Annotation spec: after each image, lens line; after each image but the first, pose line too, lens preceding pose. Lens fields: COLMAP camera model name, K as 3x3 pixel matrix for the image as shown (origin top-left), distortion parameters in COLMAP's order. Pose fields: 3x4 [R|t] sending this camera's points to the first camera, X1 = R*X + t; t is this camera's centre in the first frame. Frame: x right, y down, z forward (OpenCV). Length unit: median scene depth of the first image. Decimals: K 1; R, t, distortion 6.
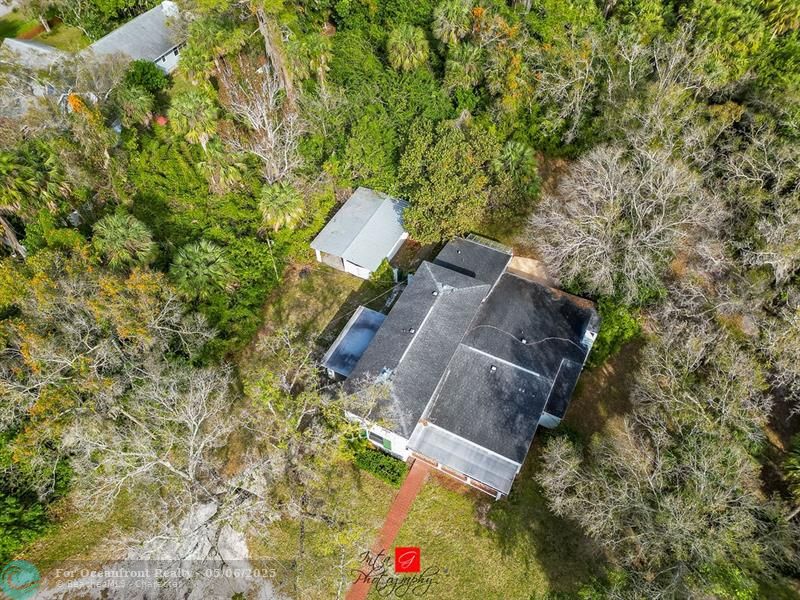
lens RADIAL K [[566.9, 0, 397.3], [0, 566.9, 297.7], [0, 0, 1]] dist [0.056838, -0.047554]
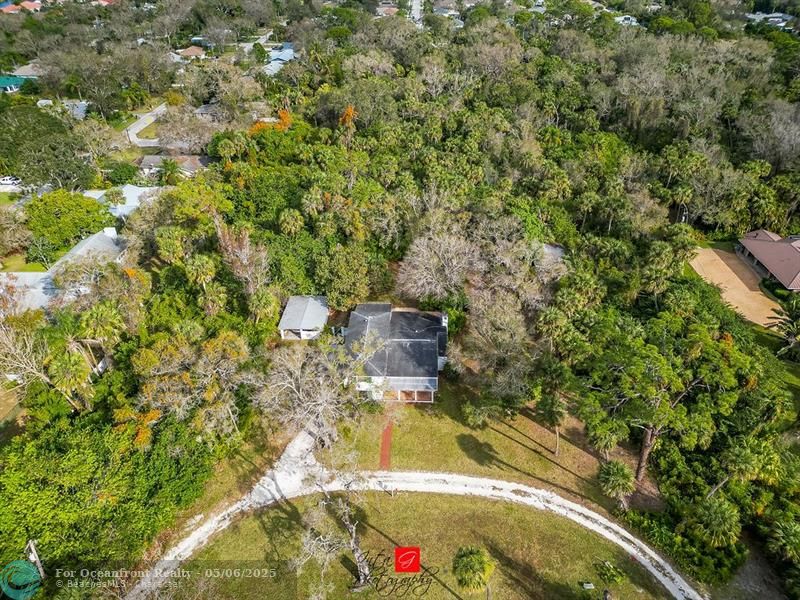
lens RADIAL K [[566.9, 0, 402.8], [0, 566.9, 302.2], [0, 0, 1]] dist [0.056838, -0.047554]
pose [[0.906292, -0.224018, 0.358401, -0.385802], [0.324939, 0.911571, -0.251900, 0.360677], [-0.270278, 0.344754, 0.898941, -0.598174]]
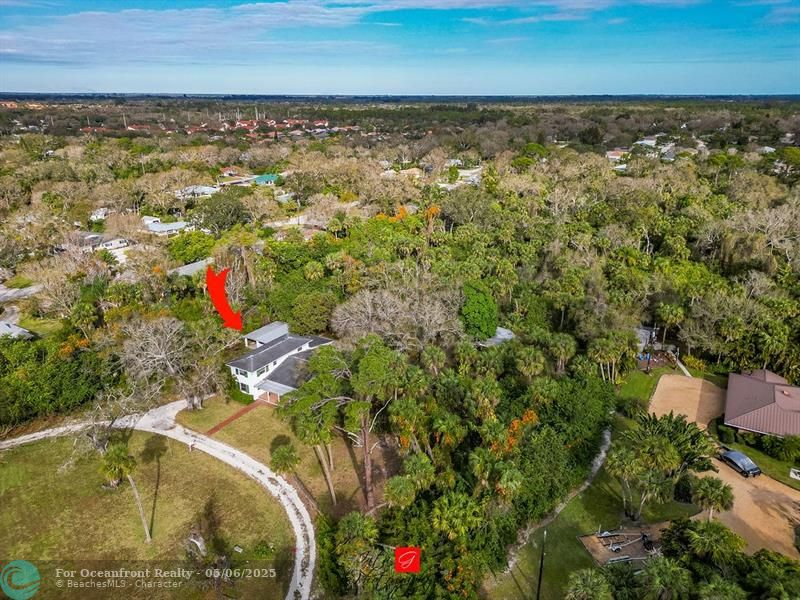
lens RADIAL K [[566.9, 0, 399.4], [0, 566.9, 299.4], [0, 0, 1]] dist [0.056838, -0.047554]
pose [[0.997186, 0.041888, -0.062179, 0.530383], [-0.068076, 0.853342, -0.516887, 0.810847], [0.031409, 0.519666, 0.853792, -0.826617]]
